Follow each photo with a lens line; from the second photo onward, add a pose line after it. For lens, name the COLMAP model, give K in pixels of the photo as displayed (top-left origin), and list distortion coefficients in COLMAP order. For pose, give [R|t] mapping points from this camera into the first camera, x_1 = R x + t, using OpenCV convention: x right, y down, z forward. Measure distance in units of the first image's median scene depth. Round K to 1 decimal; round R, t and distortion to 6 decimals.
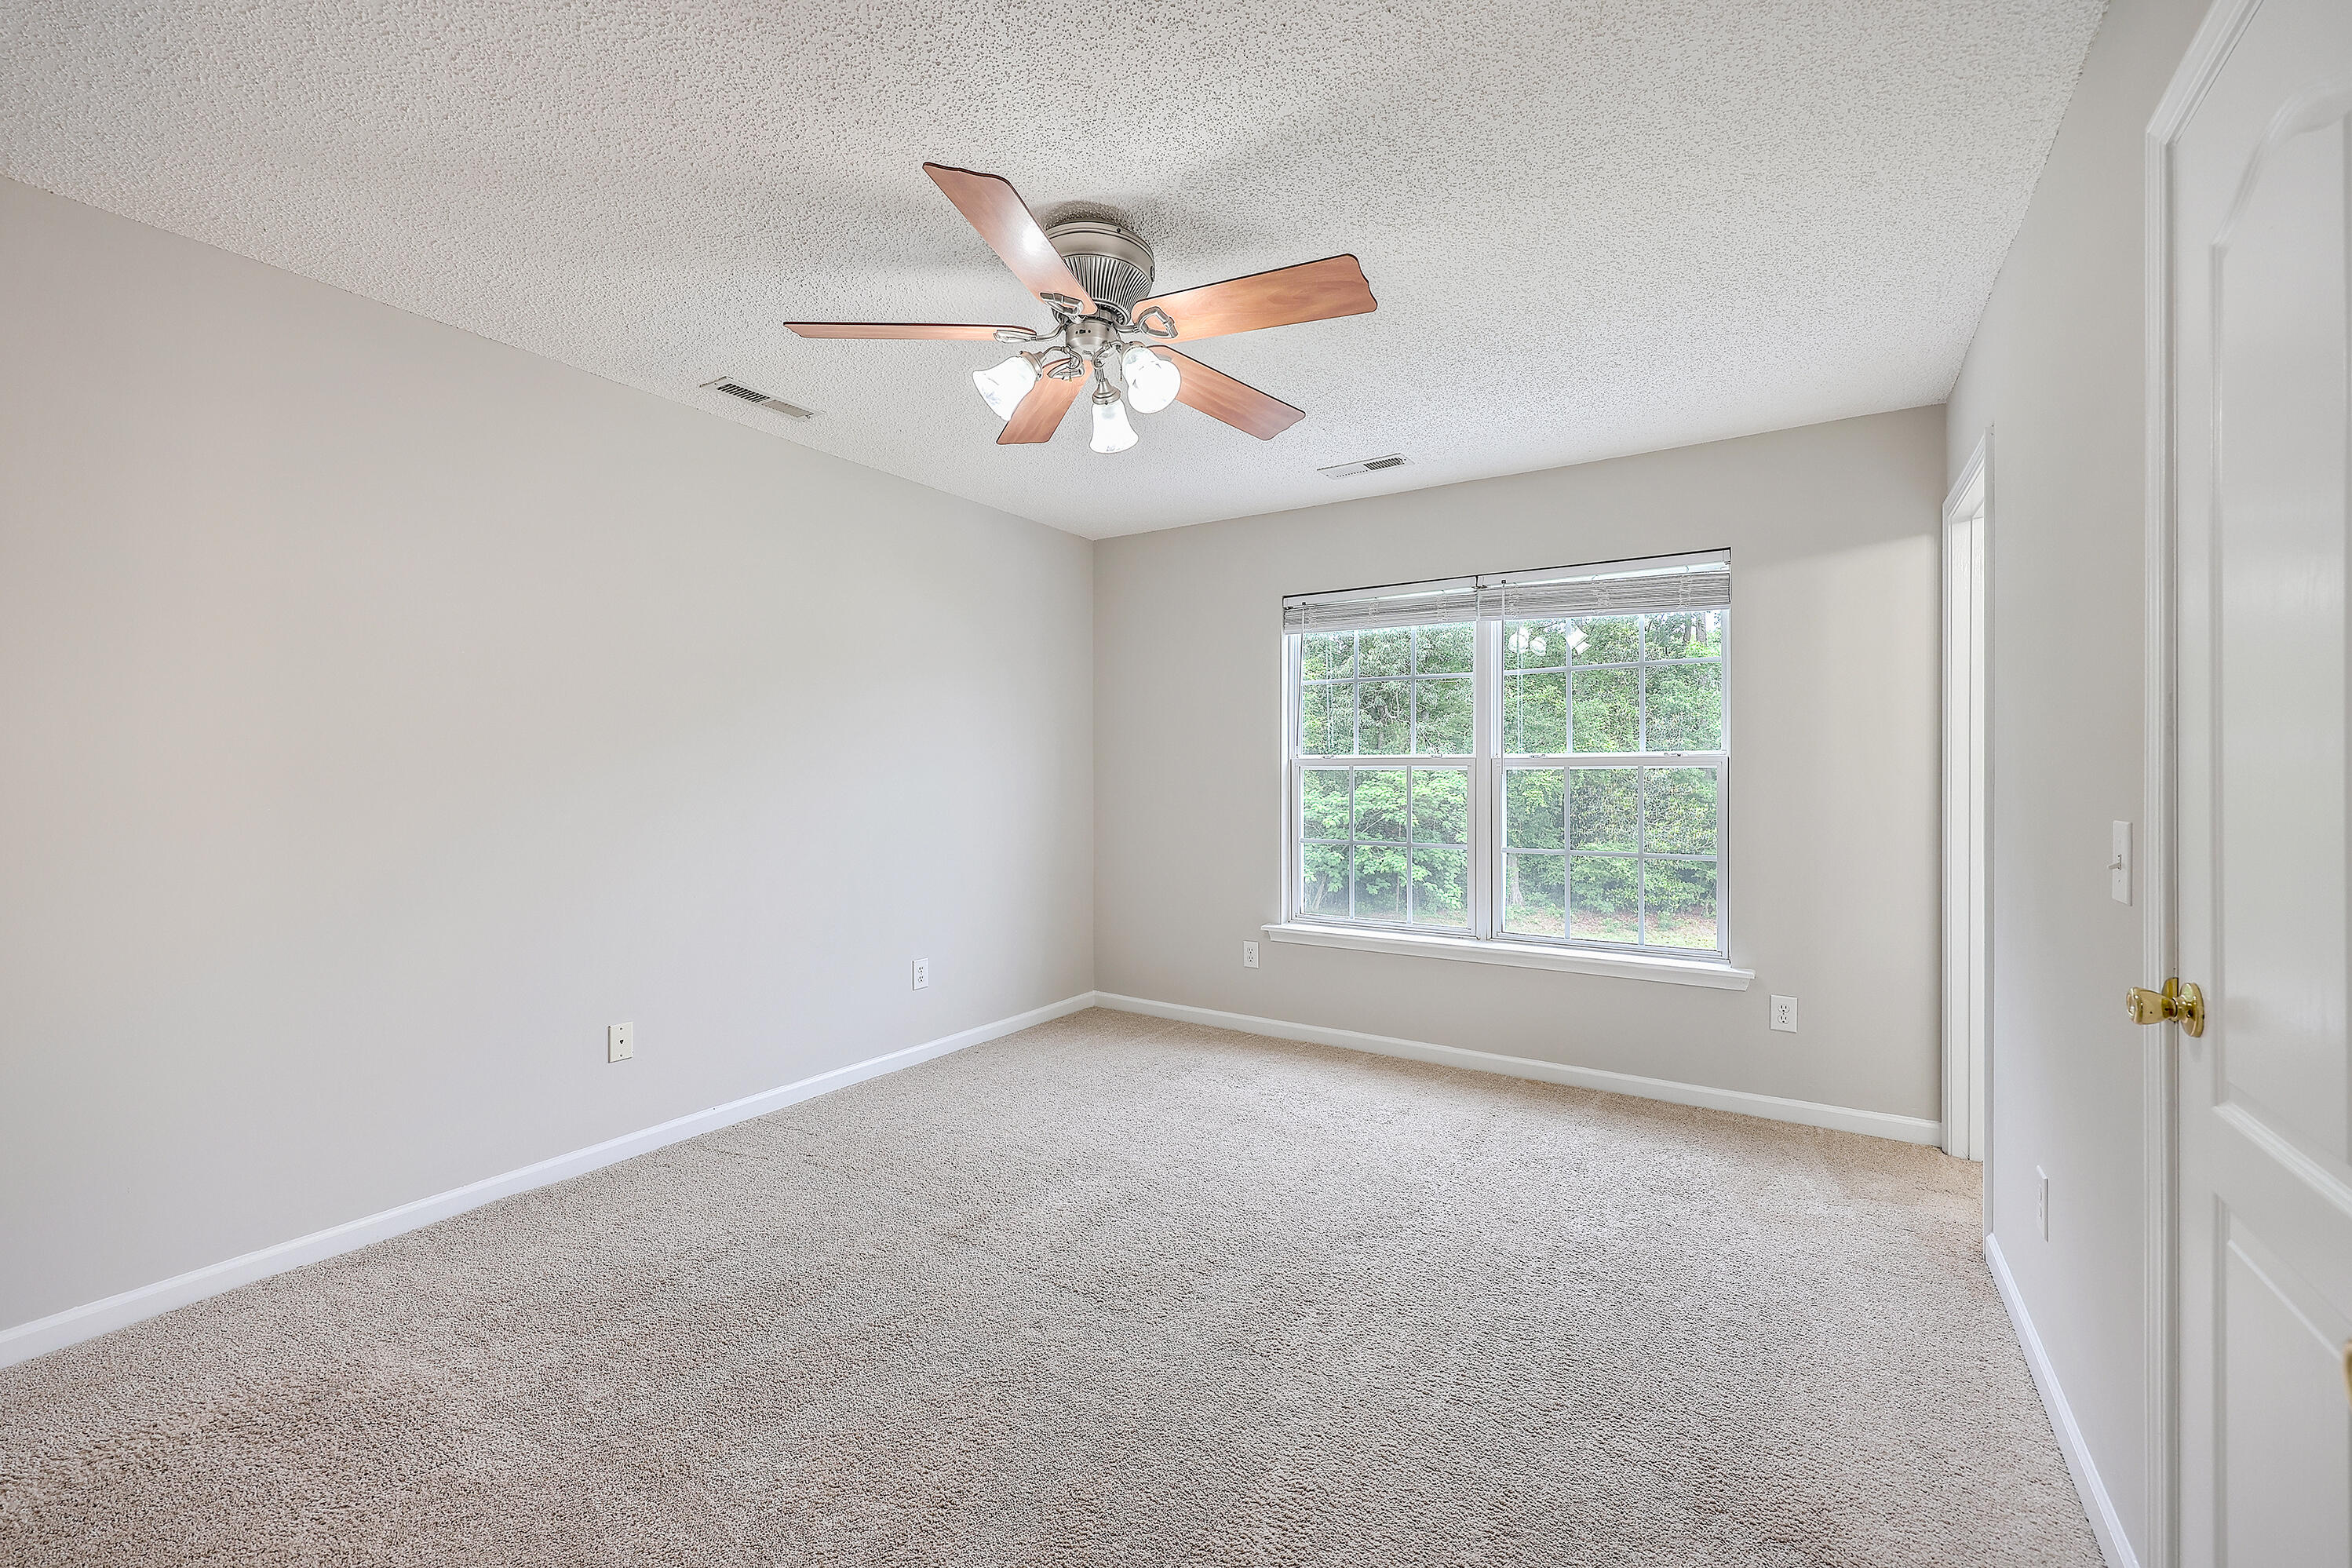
lens RADIAL K [[952.7, 0, 1180.6], [0, 952.7, 777.8], [0, 0, 1]] dist [0.001049, 0.000708]
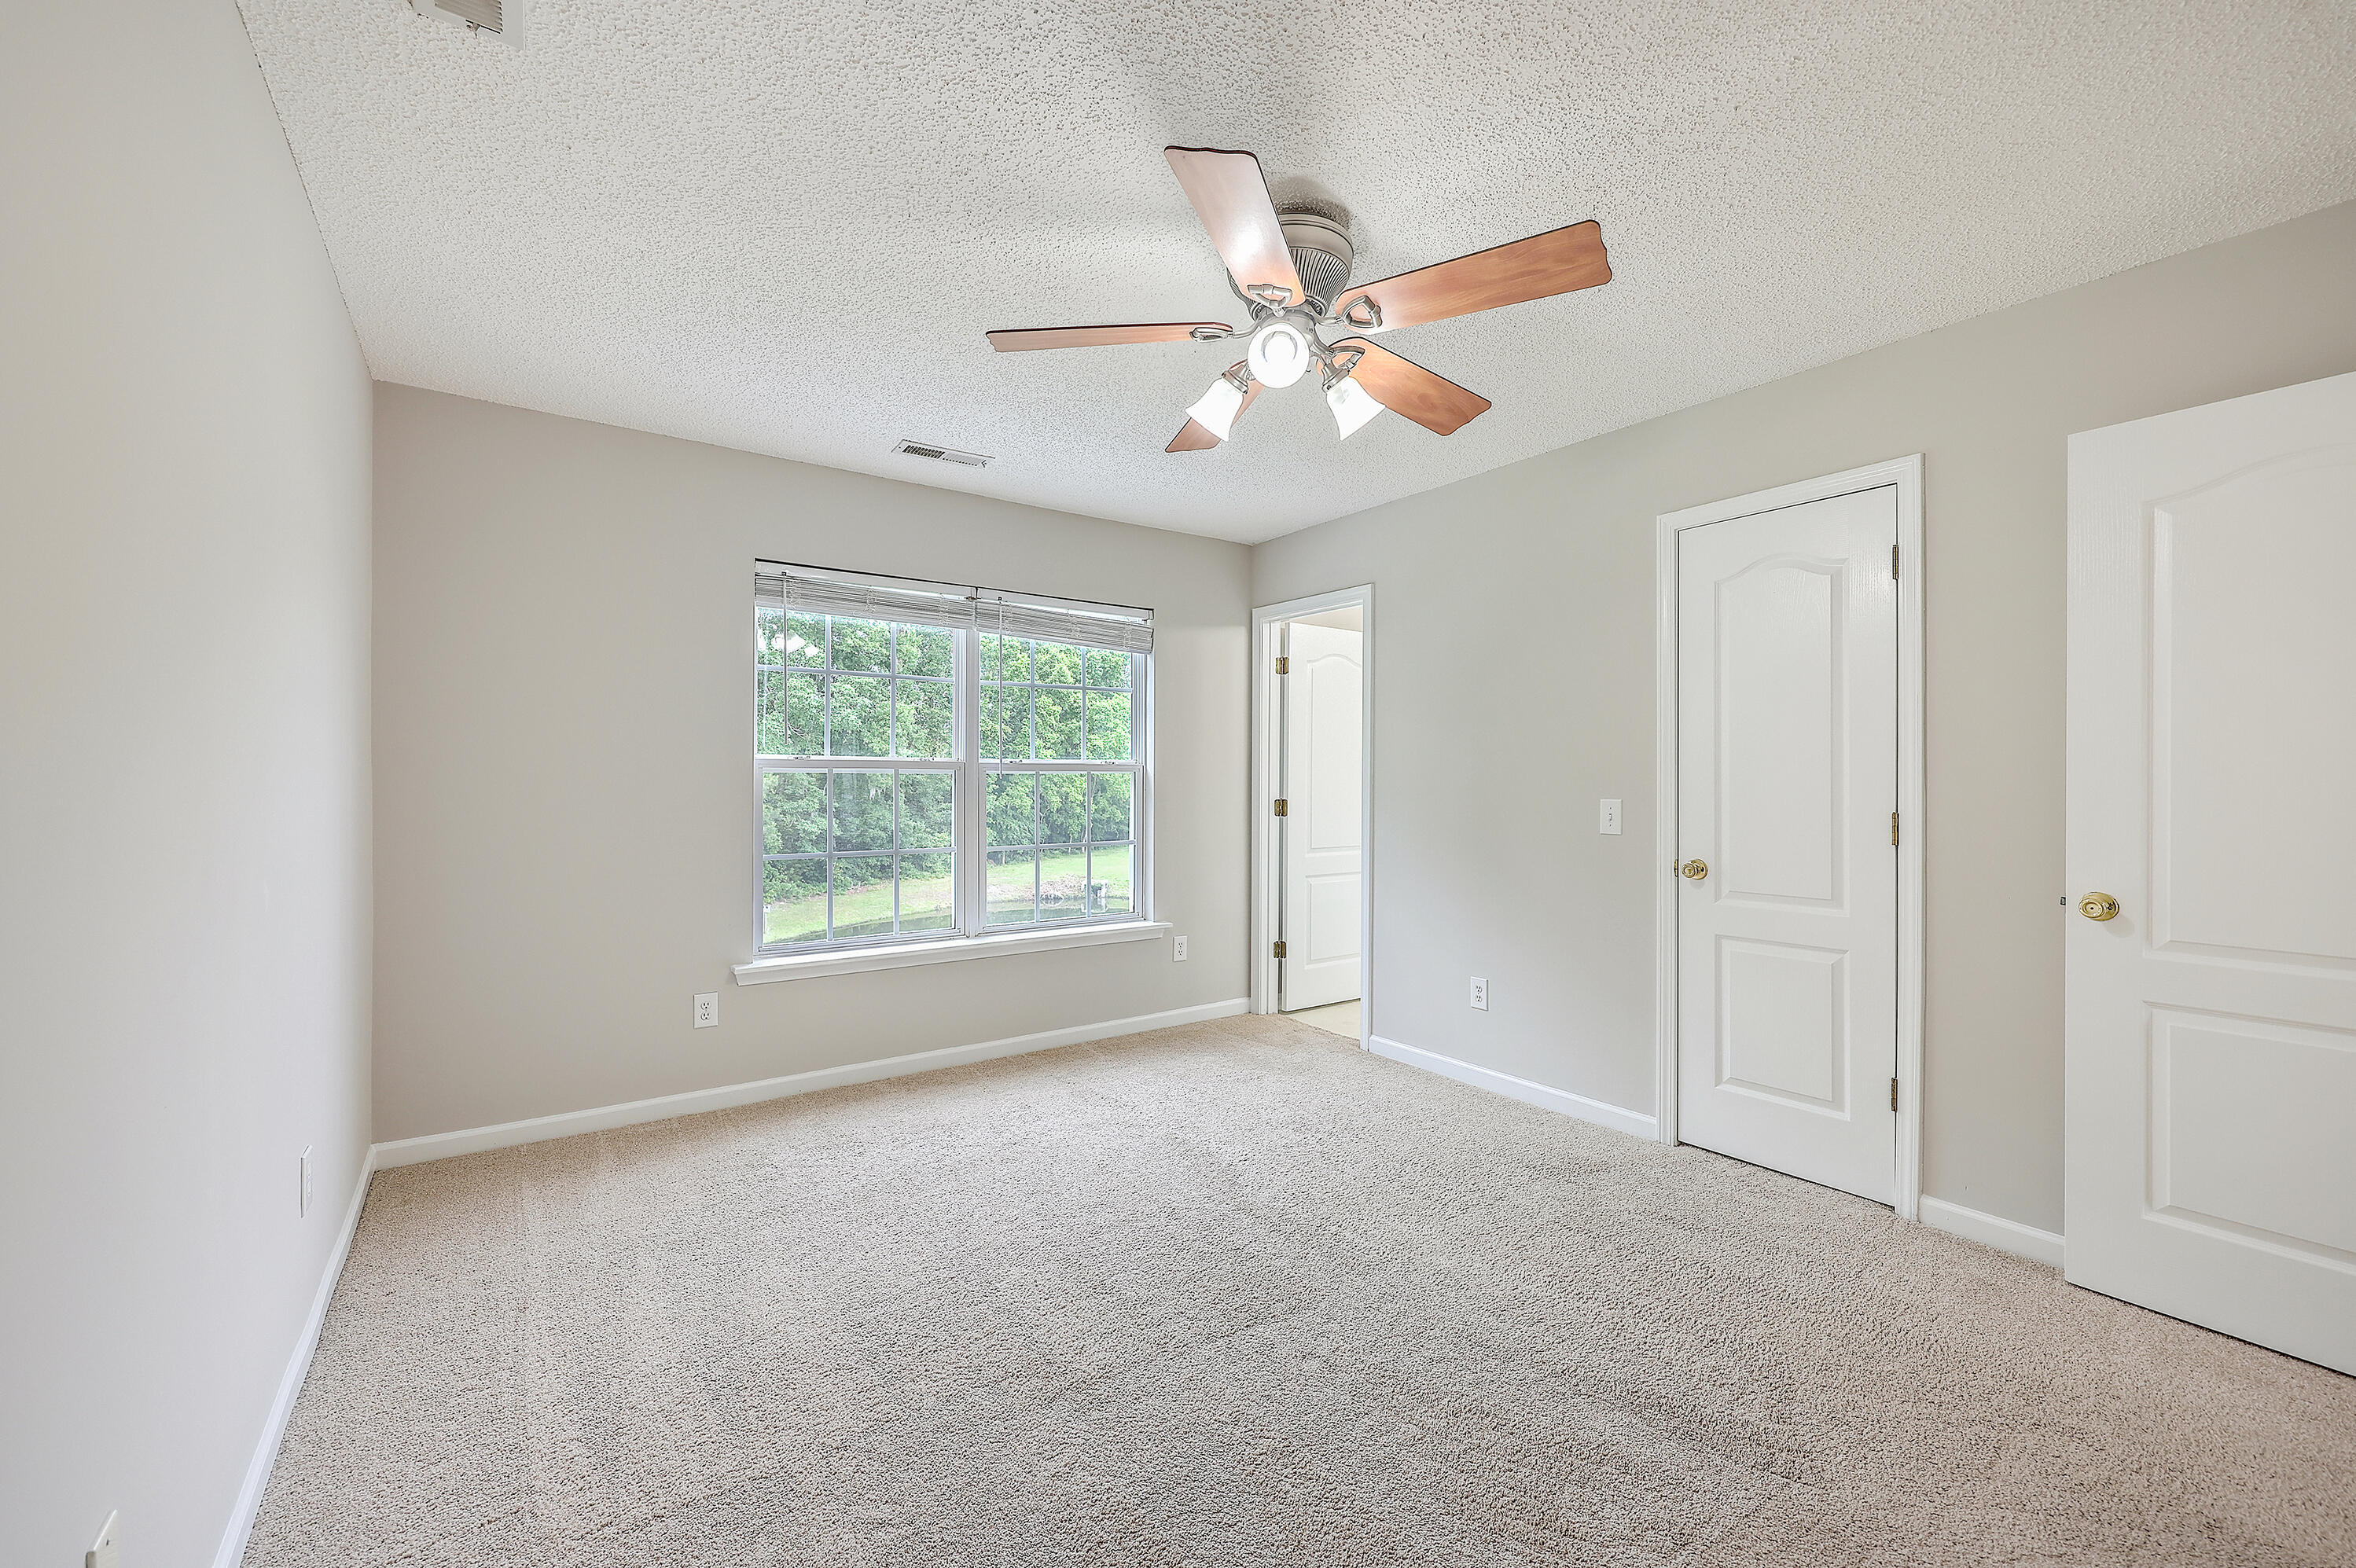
lens RADIAL K [[954.2, 0, 1185.0], [0, 954.2, 780.7], [0, 0, 1]] dist [0.001049, 0.000708]
pose [[0.380478, -0.002183, 0.924788, -0.568375], [0.002886, 0.999995, 0.001173, -0.001306], [-0.924786, 0.002223, 0.380482, 0.394212]]
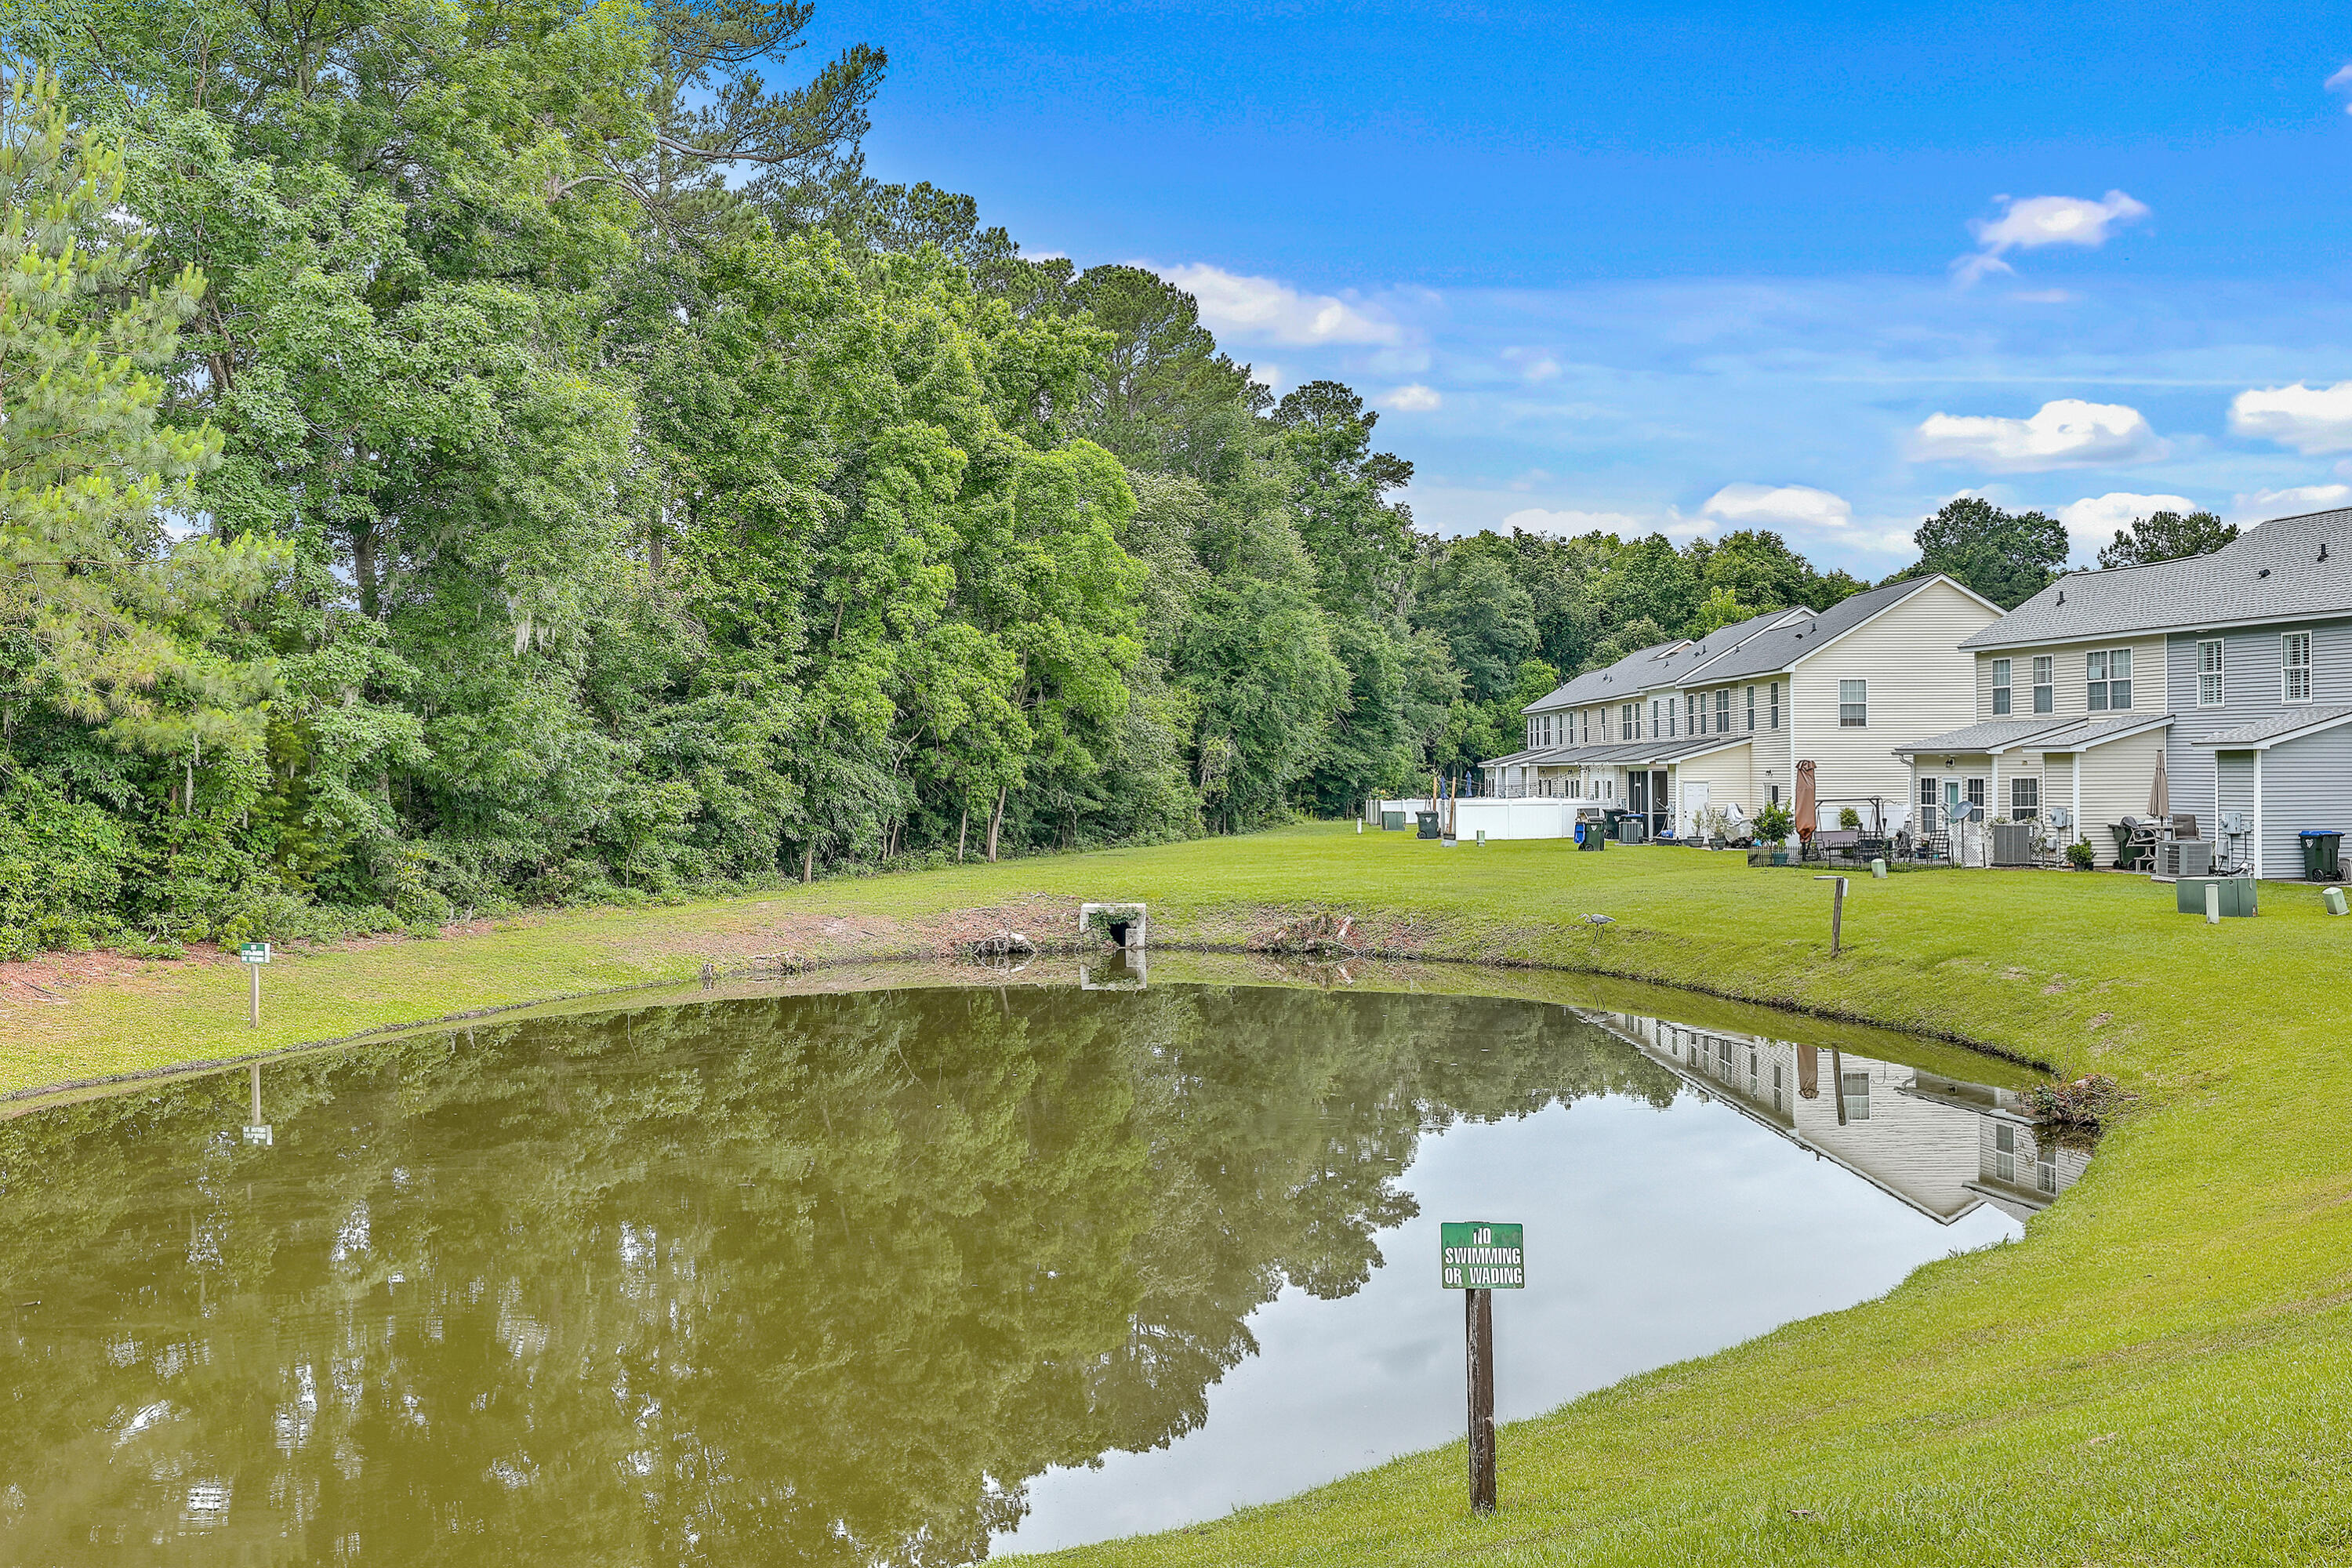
lens RADIAL K [[2237.9, 0, 1211.4], [0, 2237.9, 782.6], [0, 0, 1]] dist [-0.004841, 0.000000]
pose [[0.300422, -0.010177, 0.953752, 1.100153], [0.012683, 0.999897, 0.006675, 0.980505], [-0.953722, 0.010092, 0.300520, 3.585521]]
